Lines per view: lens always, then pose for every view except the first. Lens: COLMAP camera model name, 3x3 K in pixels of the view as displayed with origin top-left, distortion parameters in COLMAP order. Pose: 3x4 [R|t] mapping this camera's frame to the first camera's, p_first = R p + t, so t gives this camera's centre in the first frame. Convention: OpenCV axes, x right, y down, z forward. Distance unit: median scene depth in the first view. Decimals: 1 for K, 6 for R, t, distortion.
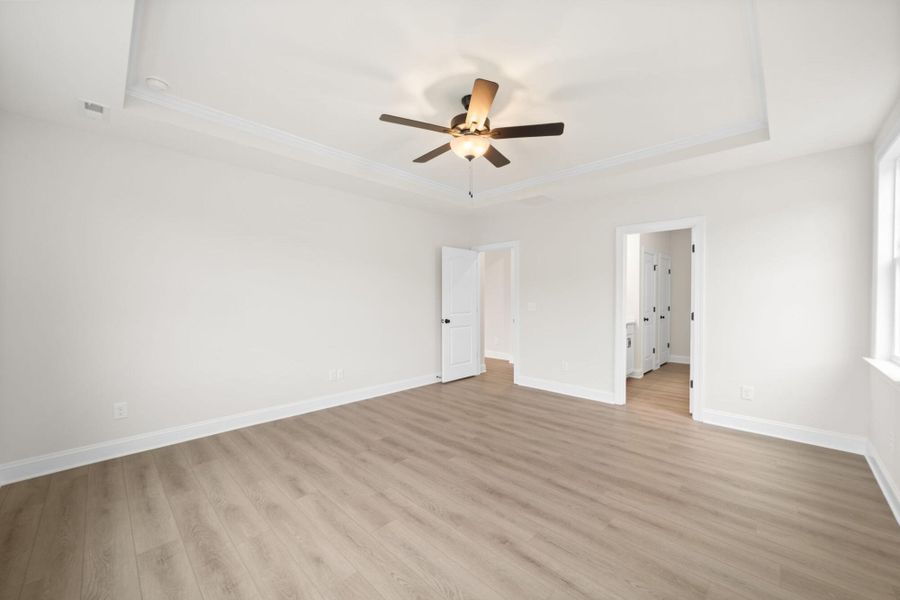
lens RADIAL K [[344.0, 0, 448.8], [0, 344.0, 299.5], [0, 0, 1]] dist [-0.002535, -0.000006]
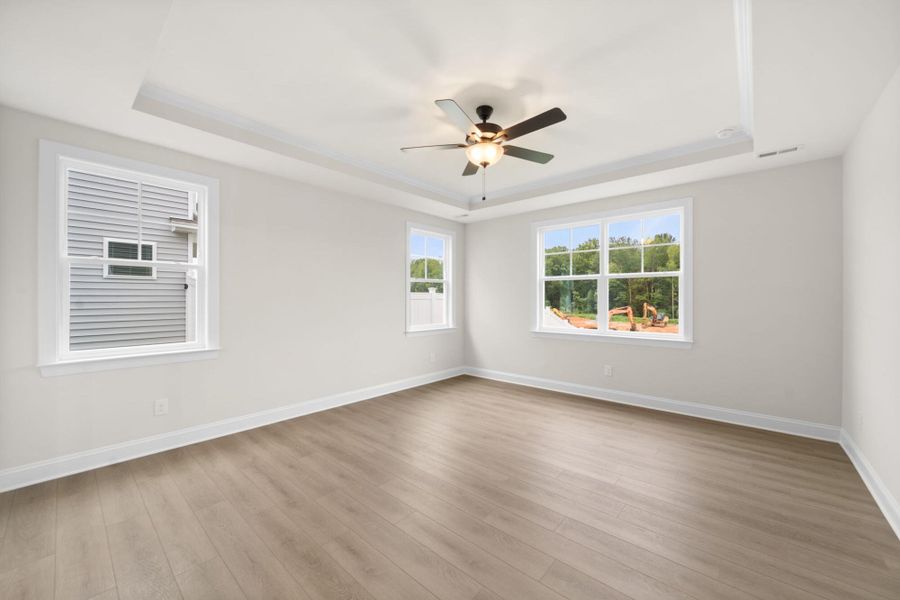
lens RADIAL K [[344.0, 0, 451.3], [0, 344.0, 298.0], [0, 0, 1]] dist [-0.002535, -0.000006]
pose [[-0.998703, -0.000232, -0.050909, 0.222536], [-0.000562, 0.999979, 0.006451, -0.012011], [0.050906, 0.006471, -0.998682, 2.134406]]
